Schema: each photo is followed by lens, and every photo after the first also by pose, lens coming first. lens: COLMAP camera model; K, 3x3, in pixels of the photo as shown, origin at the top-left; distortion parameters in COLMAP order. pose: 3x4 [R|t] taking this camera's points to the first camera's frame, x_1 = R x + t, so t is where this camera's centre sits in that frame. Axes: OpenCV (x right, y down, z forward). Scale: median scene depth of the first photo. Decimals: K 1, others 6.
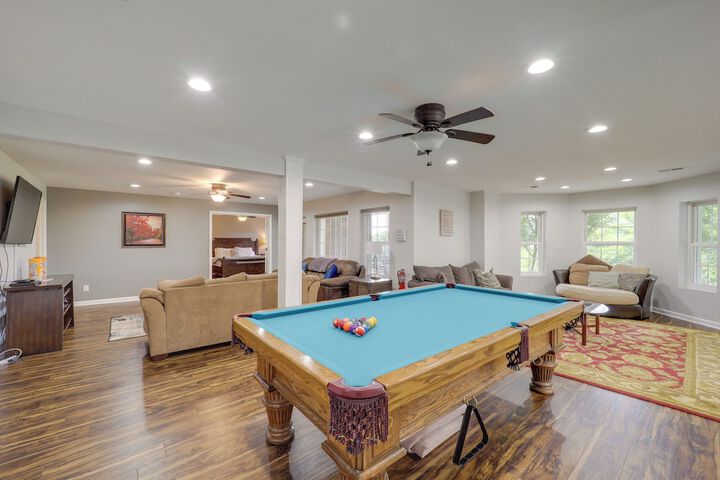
lens RADIAL K [[293.9, 0, 359.9], [0, 293.9, 240.6], [0, 0, 1]] dist [-0.001645, -0.002854]
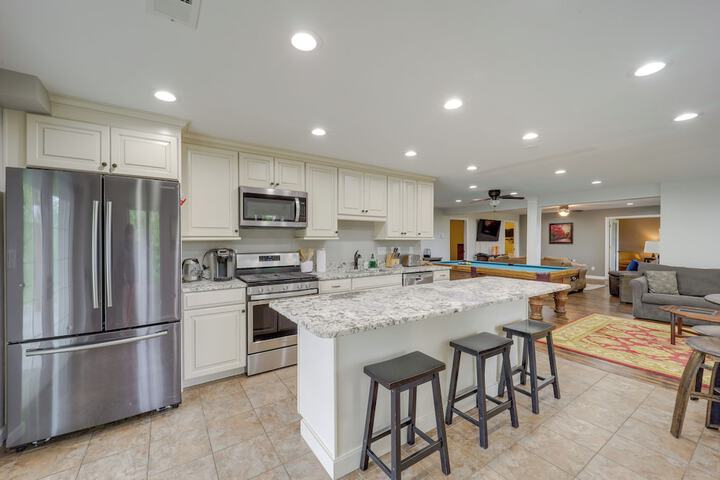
lens RADIAL K [[293.9, 0, 359.3], [0, 293.9, 239.8], [0, 0, 1]] dist [-0.001645, -0.002854]
pose [[-0.092408, 0.001484, -0.995720, 1.523983], [-0.003702, 0.999991, 0.001834, 0.001396], [0.995714, 0.003856, -0.092401, 0.021134]]
